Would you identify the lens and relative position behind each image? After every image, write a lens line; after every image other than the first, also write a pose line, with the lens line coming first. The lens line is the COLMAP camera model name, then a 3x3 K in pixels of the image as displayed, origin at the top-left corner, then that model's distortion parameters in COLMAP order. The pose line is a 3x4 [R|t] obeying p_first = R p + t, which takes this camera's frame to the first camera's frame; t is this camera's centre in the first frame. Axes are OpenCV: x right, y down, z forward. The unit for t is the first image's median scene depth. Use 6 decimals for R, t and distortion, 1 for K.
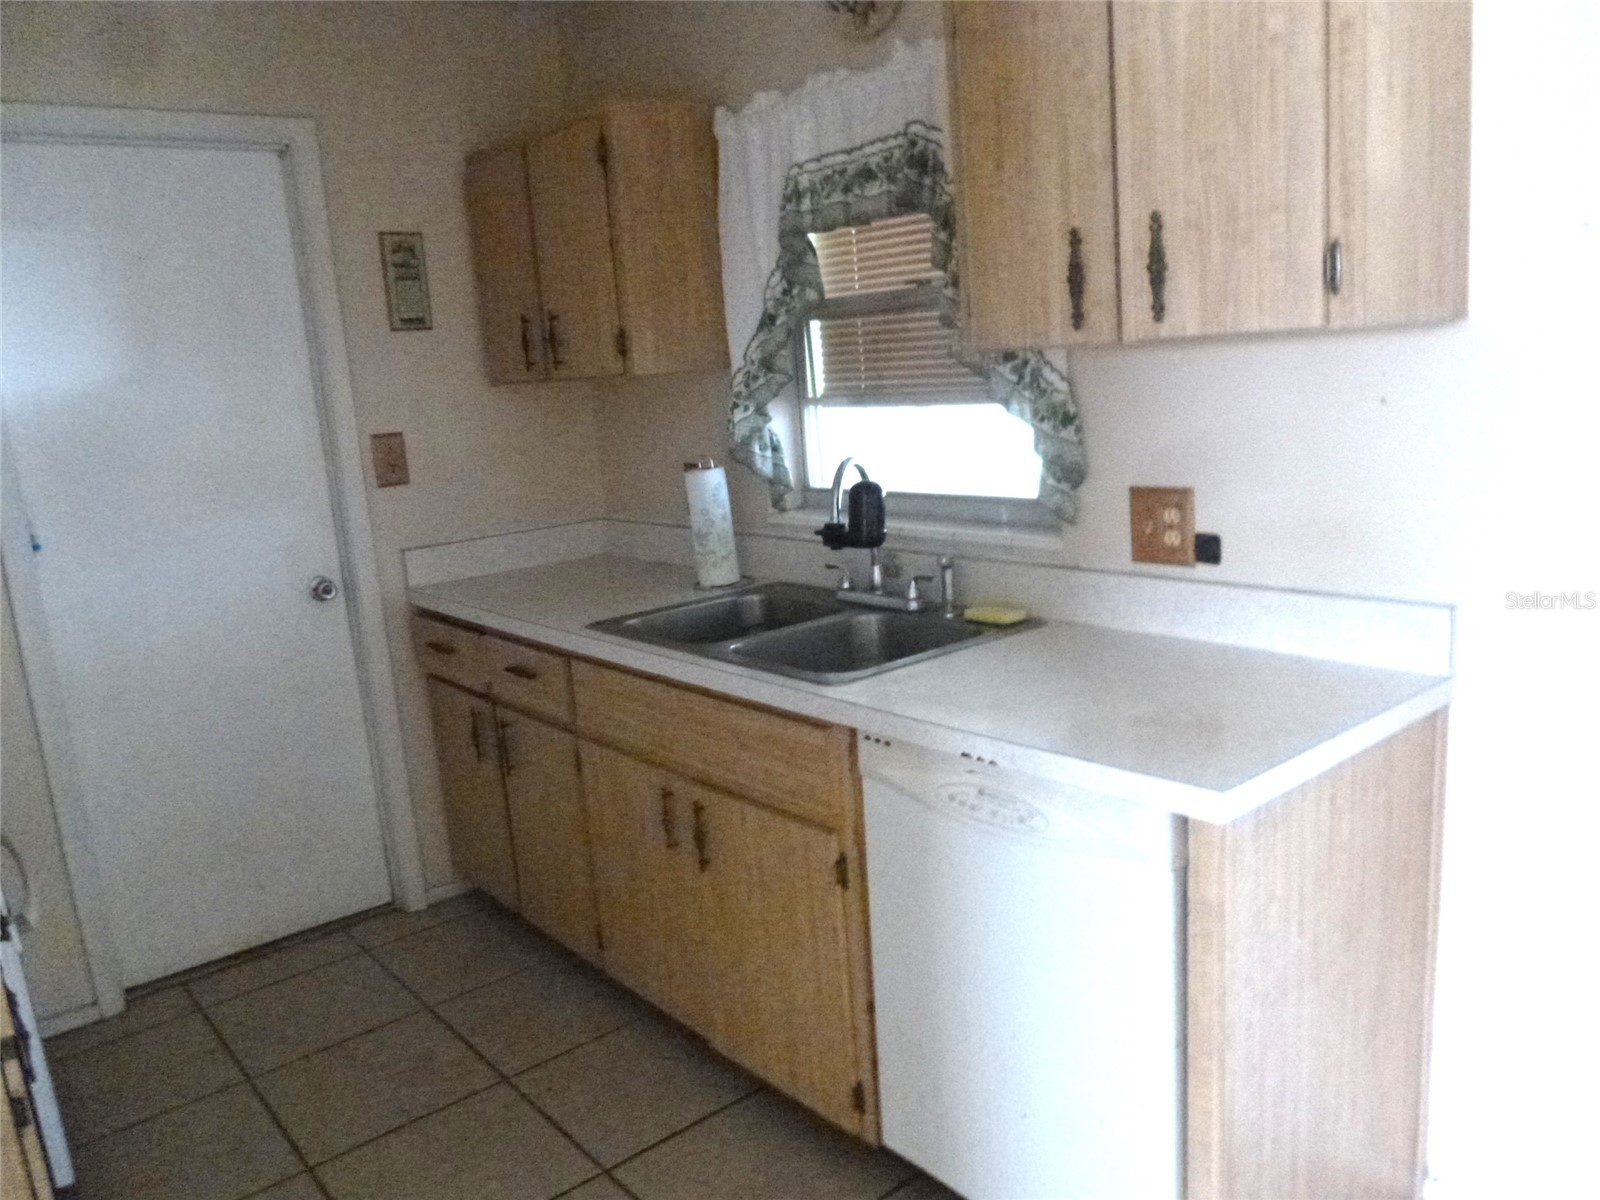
lens RADIAL K [[1205.7, 0, 796.1], [0, 1205.7, 609.9], [0, 0, 1]] dist [-0.072001, 0.064334]
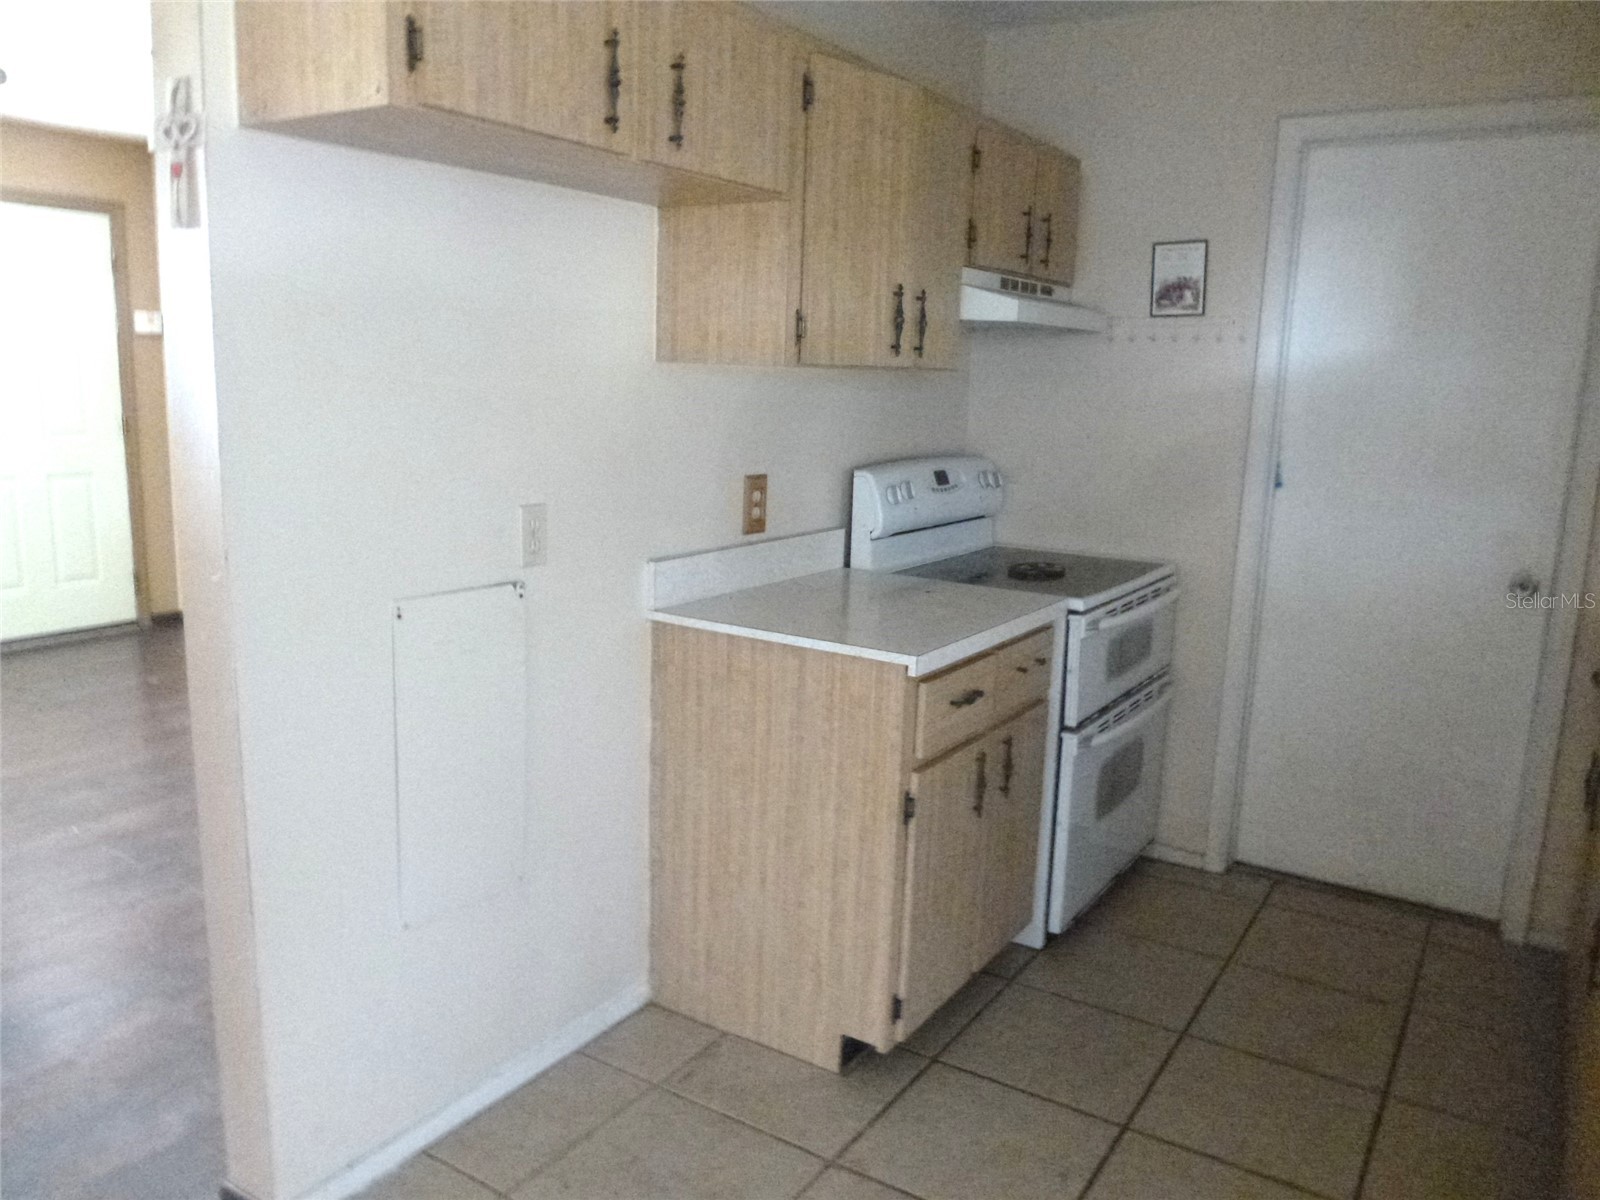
lens RADIAL K [[1205.7, 0, 796.1], [0, 1205.7, 609.9], [0, 0, 1]] dist [-0.072001, 0.064334]
pose [[0.309711, 0.265867, -0.912904, 0.360701], [-0.246061, 0.949817, 0.193139, -0.046945], [0.918441, 0.164813, 0.359588, 0.132592]]
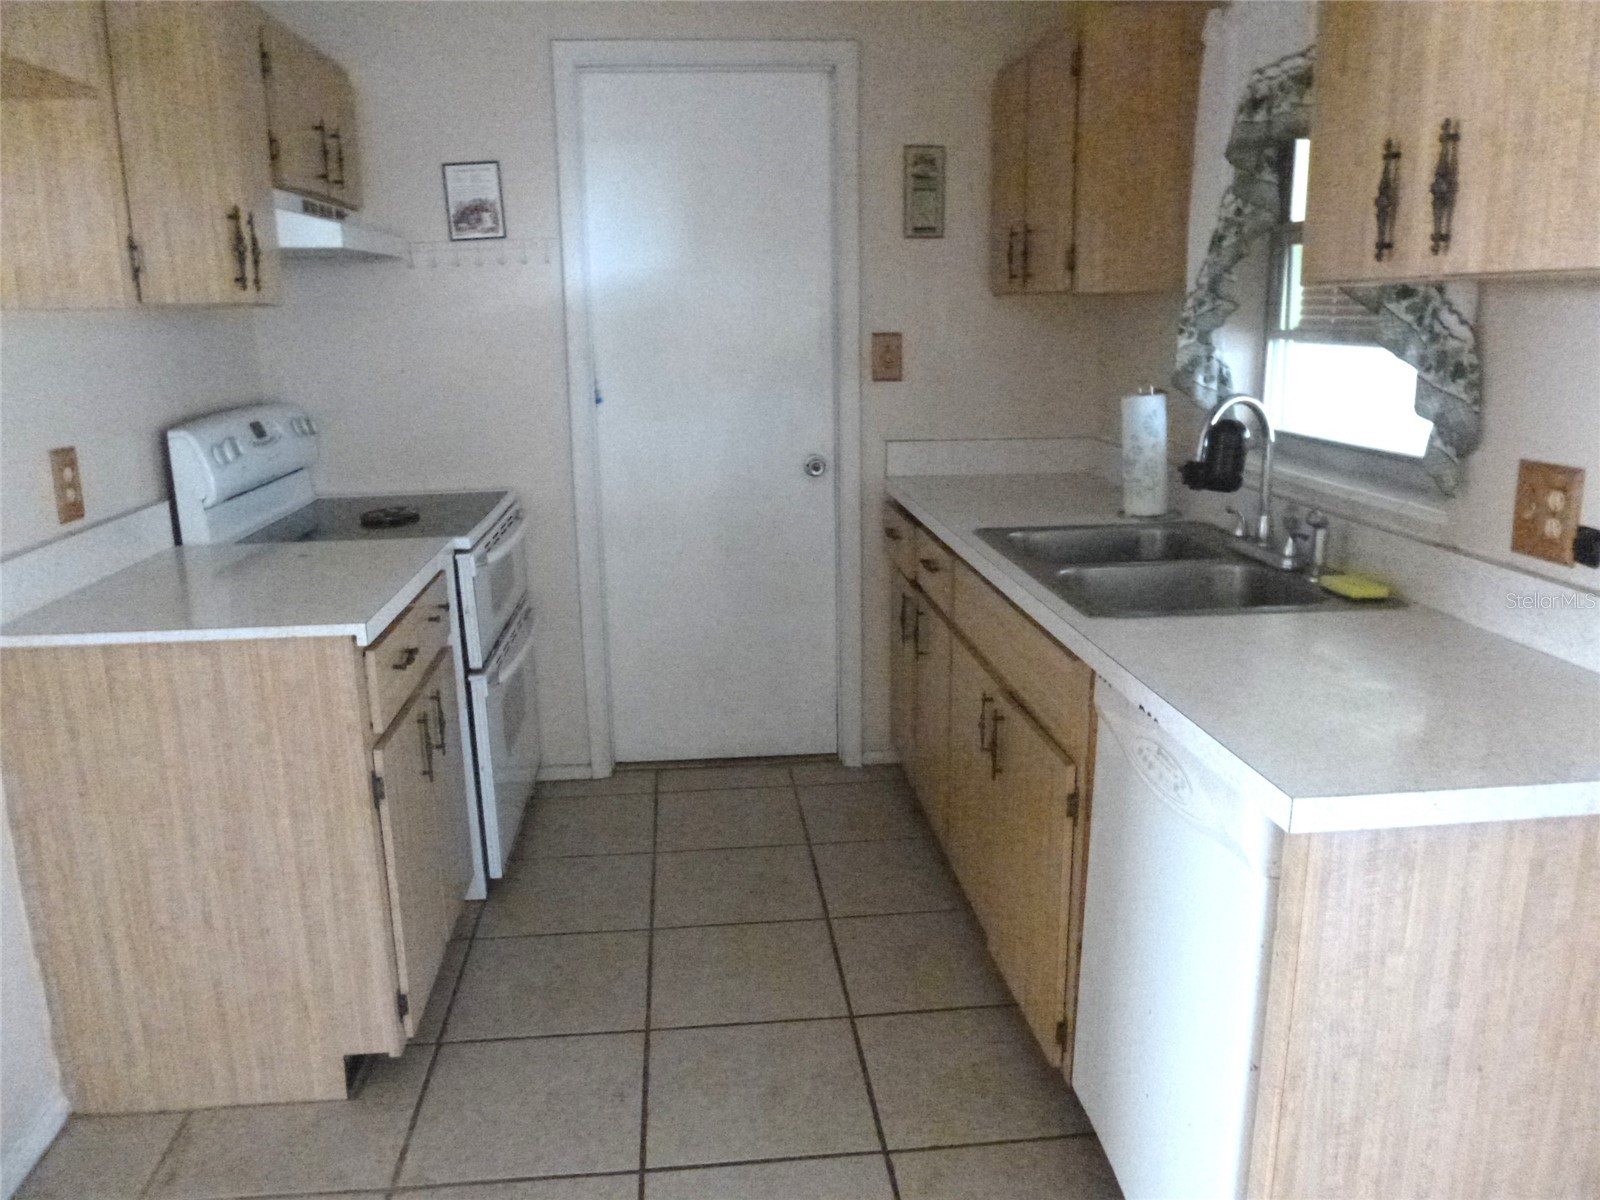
lens RADIAL K [[1205.7, 0, 796.1], [0, 1205.7, 609.9], [0, 0, 1]] dist [-0.072001, 0.064334]
pose [[0.828179, 0.193167, -0.526124, 0.252767], [-0.157317, 0.981110, 0.112580, -0.011748], [0.537932, -0.010469, 0.842923, 0.034693]]
